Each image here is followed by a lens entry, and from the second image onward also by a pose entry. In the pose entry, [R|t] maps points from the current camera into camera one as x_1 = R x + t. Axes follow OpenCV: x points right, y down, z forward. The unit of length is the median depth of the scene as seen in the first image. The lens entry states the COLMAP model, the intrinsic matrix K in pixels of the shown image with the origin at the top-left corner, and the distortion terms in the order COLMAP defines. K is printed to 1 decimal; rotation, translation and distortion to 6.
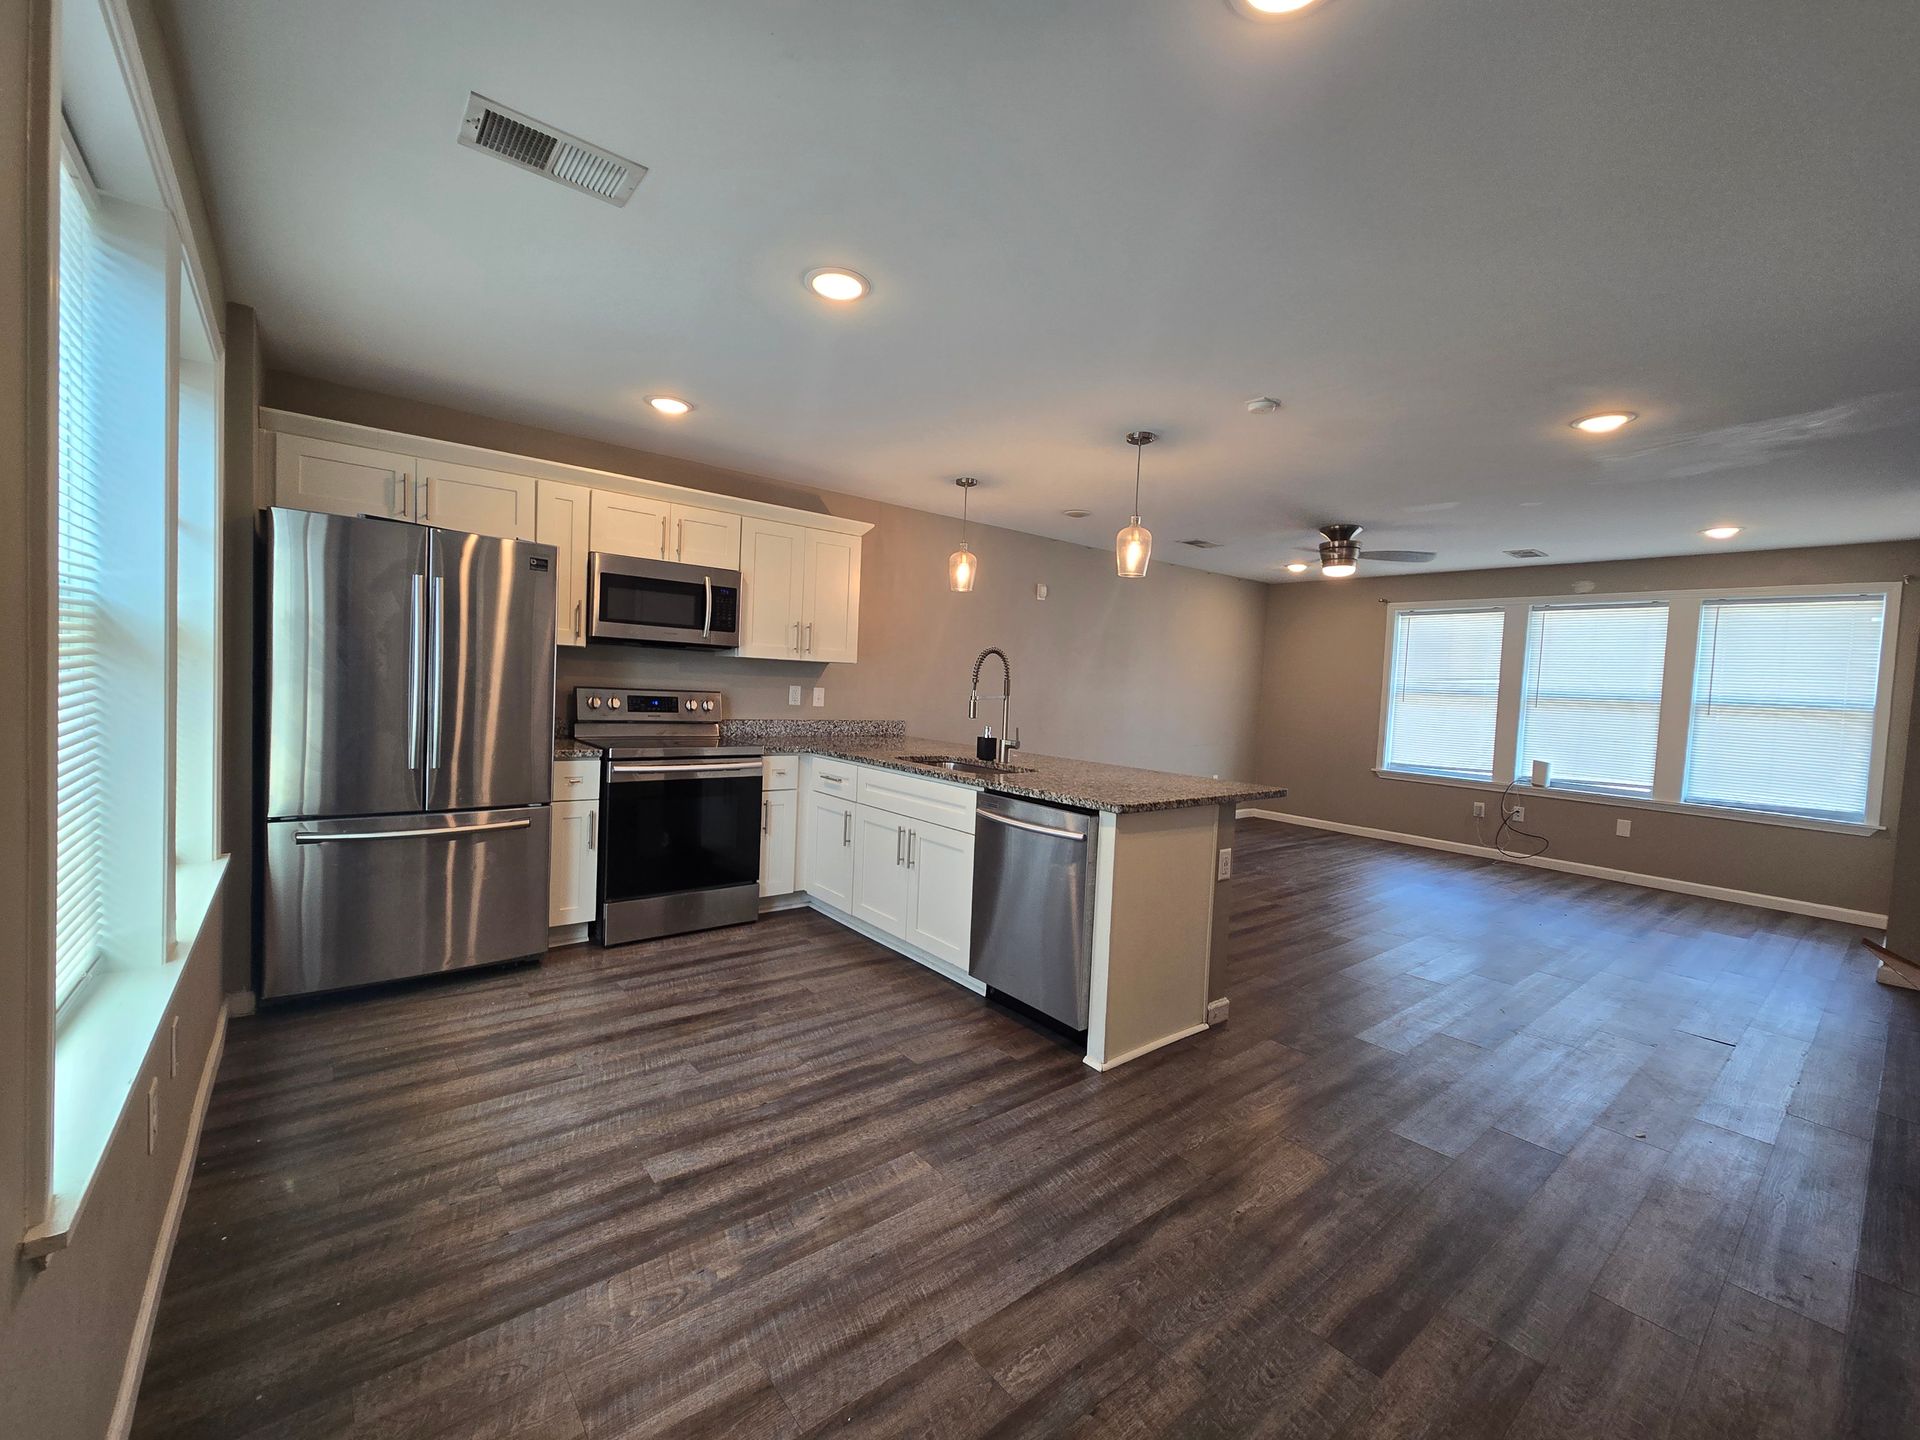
lens RADIAL K [[790.9, 0, 960.0], [0, 790.9, 720.0], [0, 0, 1]] dist [0.000062, 0.000164]
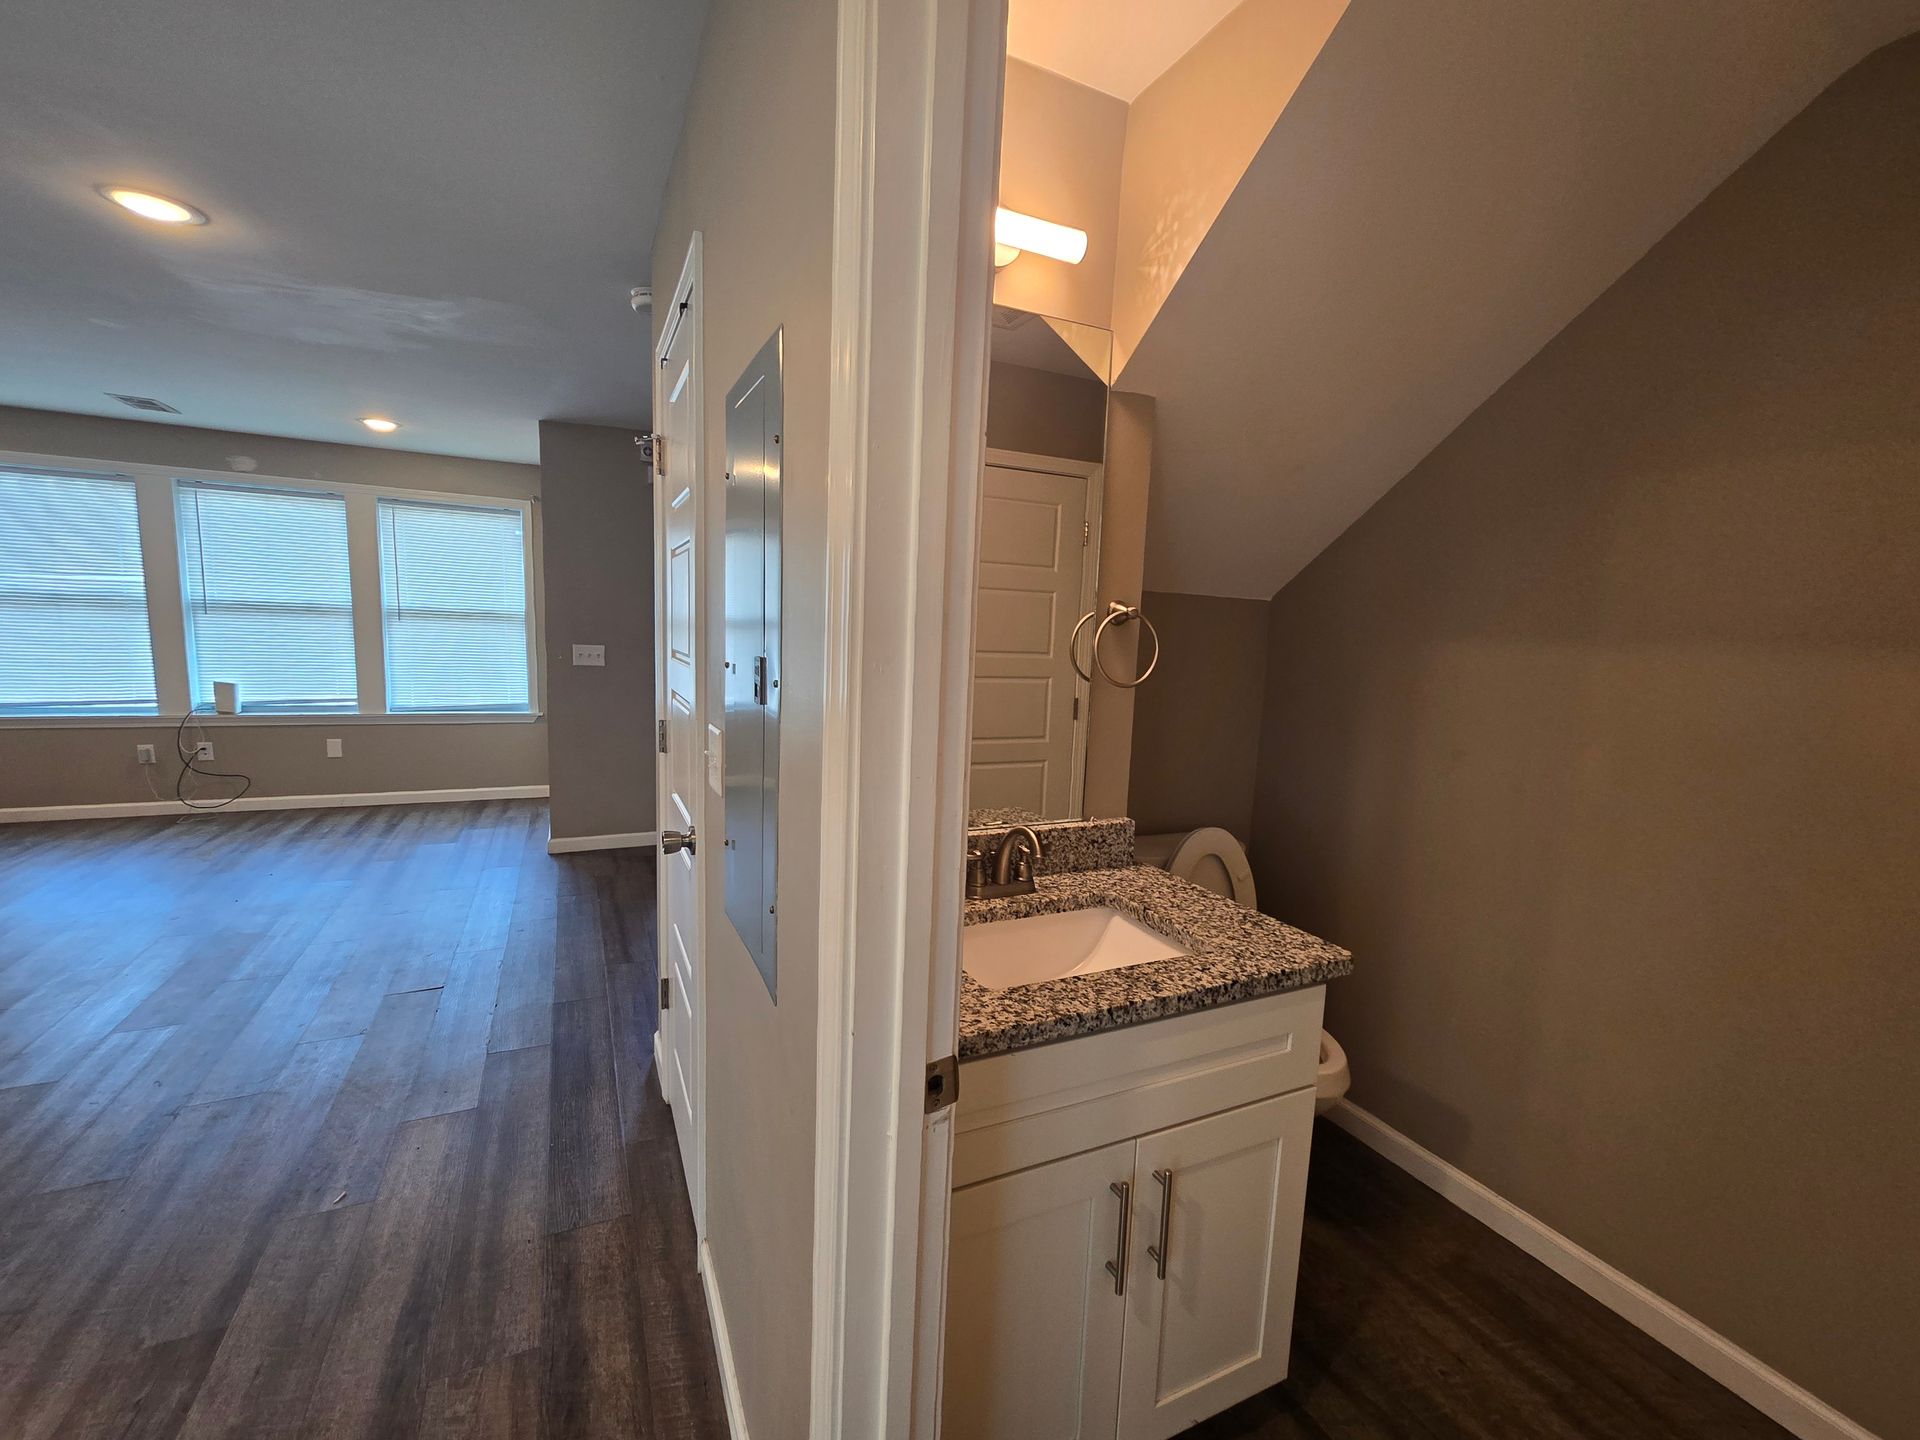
lens RADIAL K [[791.4, 0, 950.8], [0, 791.4, 722.7], [0, 0, 1]] dist [0.001134, 0.000737]
pose [[0.235834, -0.162964, 0.958032, 0.150442], [0.017735, 0.986397, 0.163423, -0.028899], [-0.971631, -0.021550, 0.235517, 0.108450]]
